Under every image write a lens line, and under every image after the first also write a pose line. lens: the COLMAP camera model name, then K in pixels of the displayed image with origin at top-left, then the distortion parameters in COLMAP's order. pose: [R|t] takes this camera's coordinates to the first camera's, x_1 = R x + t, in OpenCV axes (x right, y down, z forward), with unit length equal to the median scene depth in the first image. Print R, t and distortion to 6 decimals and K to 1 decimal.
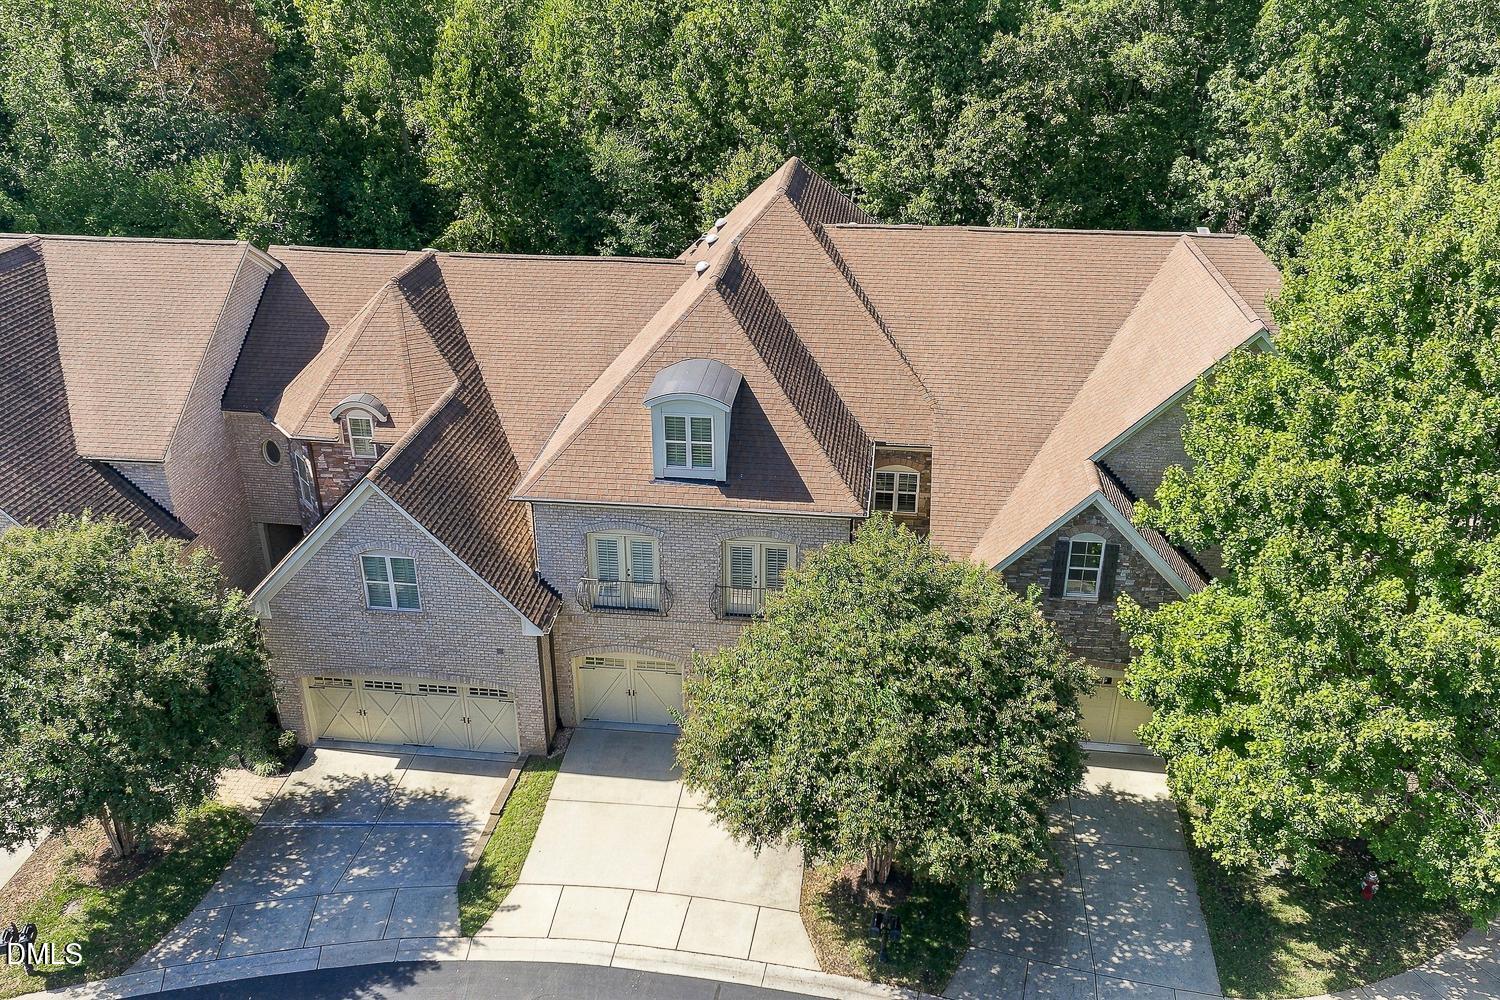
lens RADIAL K [[1228.3, 0, 749.8], [0, 1228.3, 500.0], [0, 0, 1]] dist [0.013416, -0.032521]
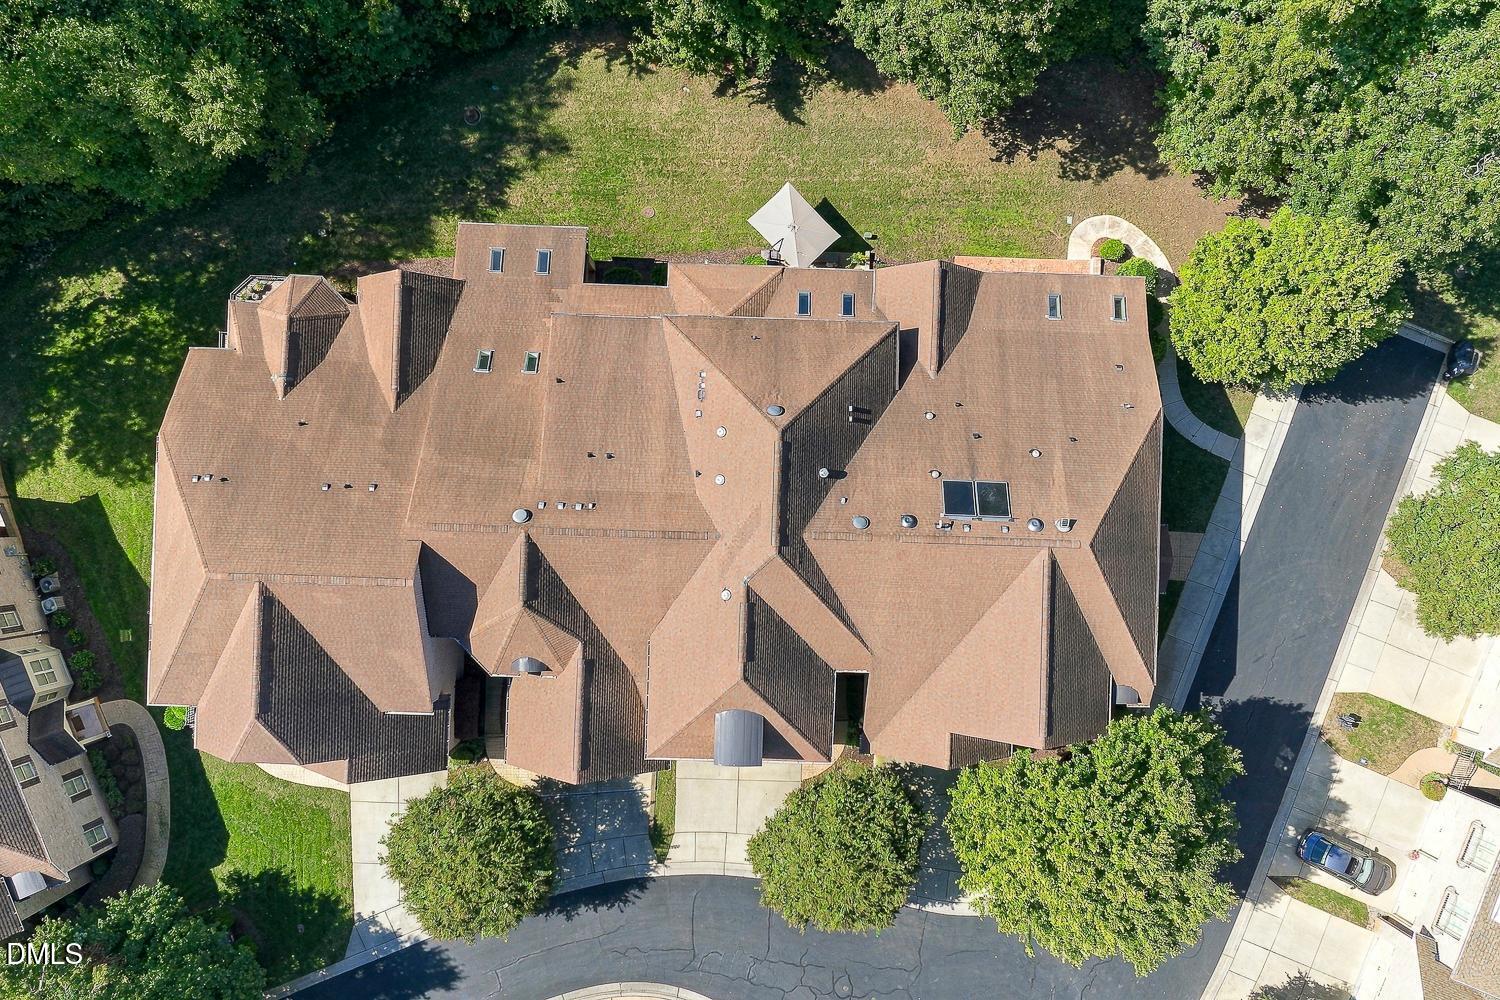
lens RADIAL K [[1228.3, 0, 754.9], [0, 1228.3, 490.7], [0, 0, 1]] dist [0.013416, -0.032521]
pose [[0.996733, -0.080766, -0.000822, 0.011038], [0.037158, 0.449485, 0.892515, -1.857177], [-0.071716, -0.889629, 0.451018, 0.488526]]
